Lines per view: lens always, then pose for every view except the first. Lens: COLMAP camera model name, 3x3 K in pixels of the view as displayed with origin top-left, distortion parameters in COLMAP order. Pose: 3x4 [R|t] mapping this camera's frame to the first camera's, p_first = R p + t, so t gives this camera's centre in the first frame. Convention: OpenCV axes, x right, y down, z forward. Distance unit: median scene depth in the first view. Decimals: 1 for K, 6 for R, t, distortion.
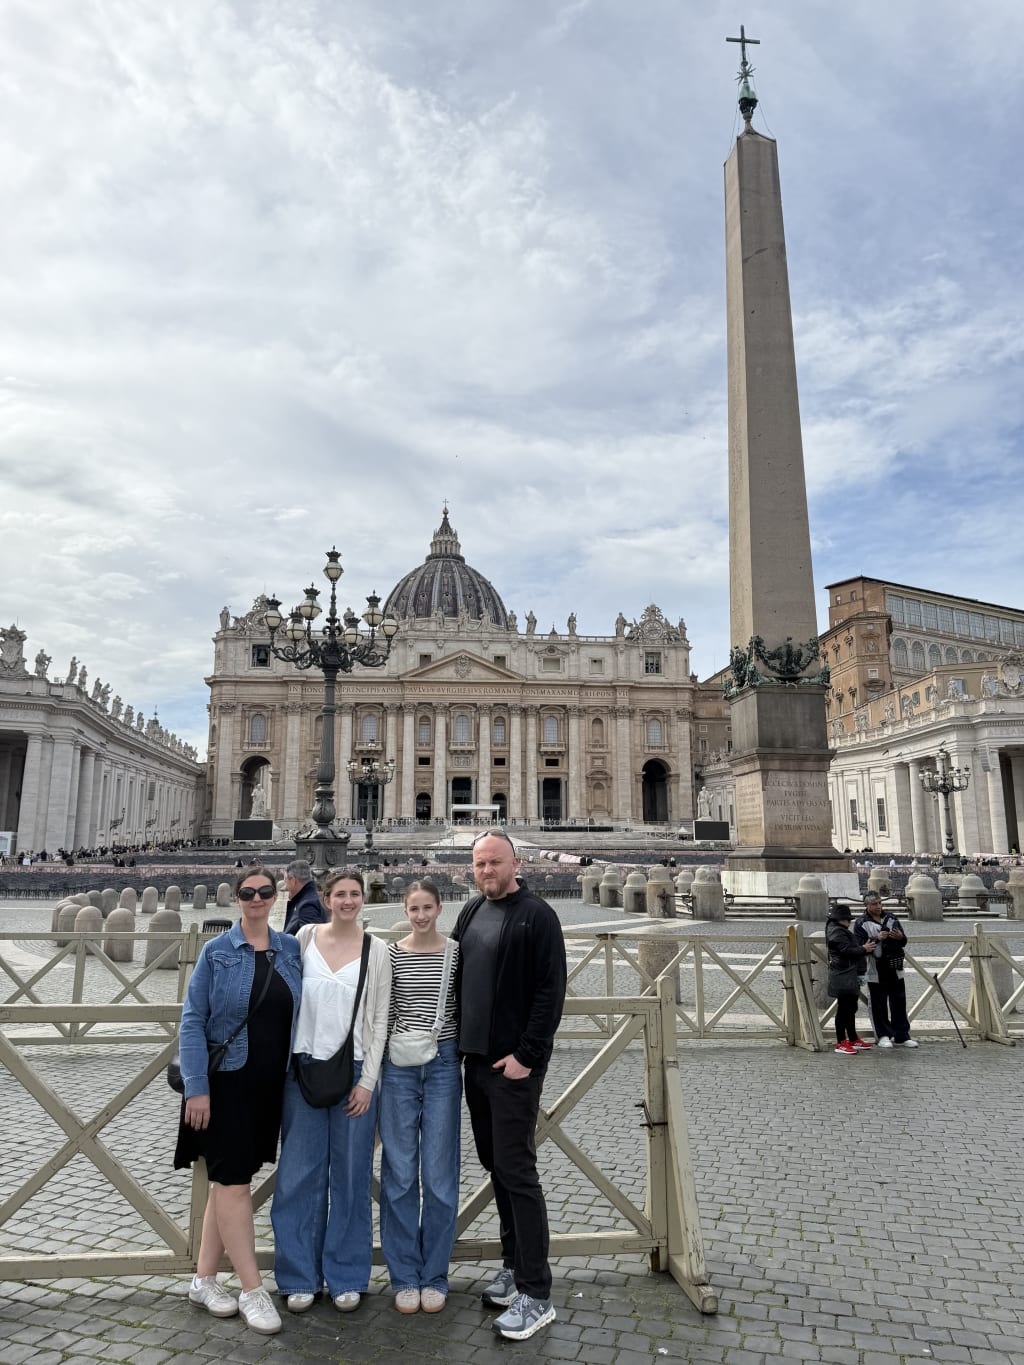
lens RADIAL K [[942.1, 0, 512.0], [0, 942.1, 682.5], [0, 0, 1]] dist [0.045618, -0.002545]
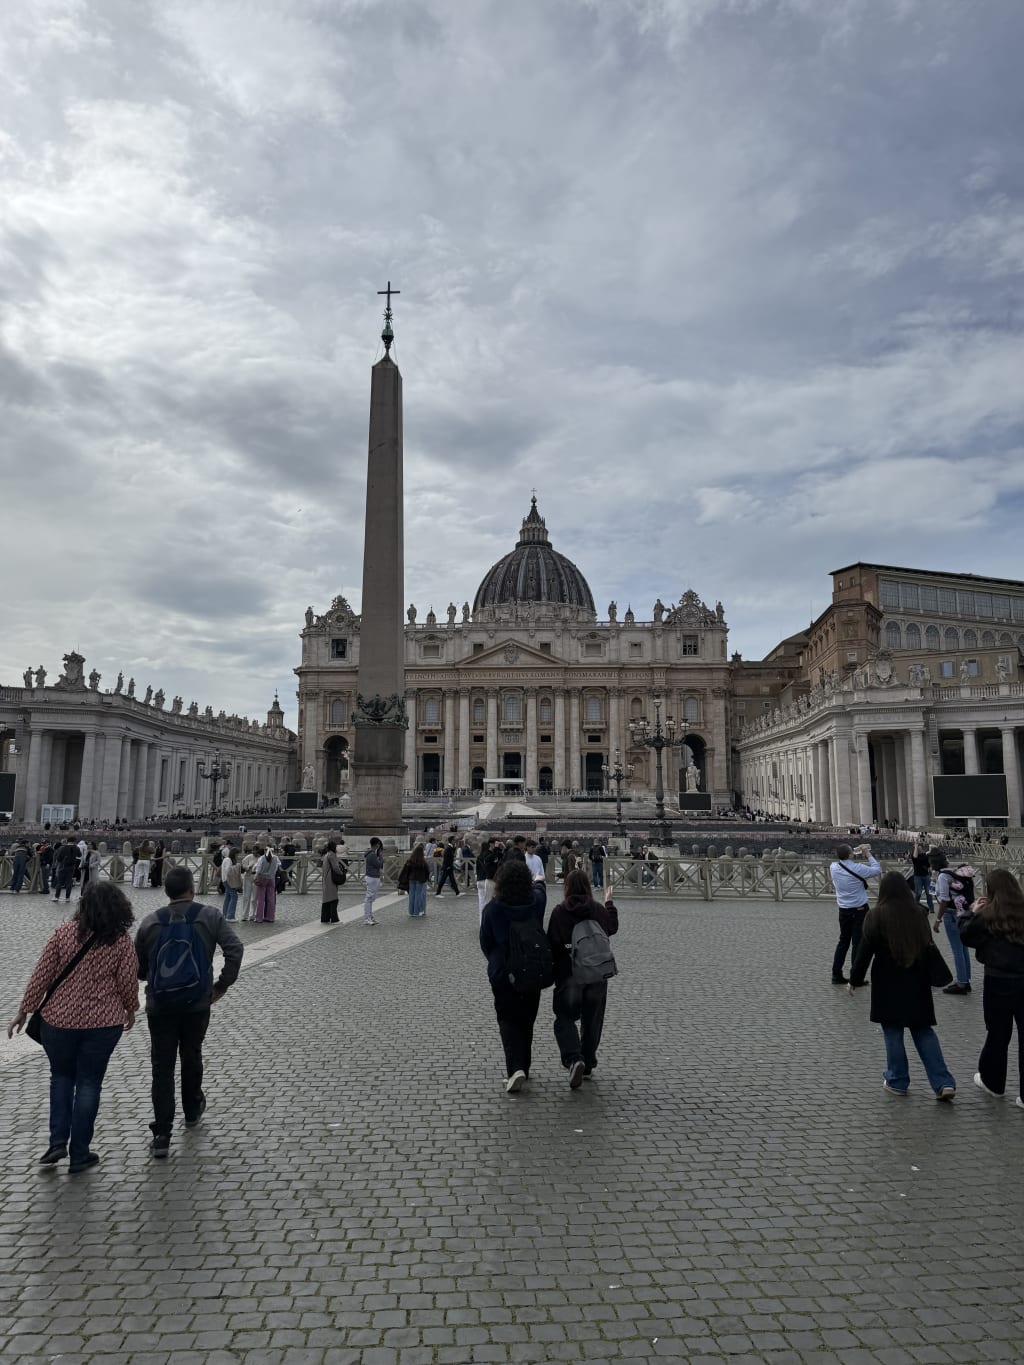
lens RADIAL K [[942.1, 0, 512.0], [0, 942.1, 682.5], [0, 0, 1]] dist [0.045618, -0.002545]
pose [[0.985064, -0.019530, -0.171078, 0.138926], [0.025573, 0.999122, 0.033194, -0.019904], [0.170279, -0.037073, 0.984698, -0.097437]]
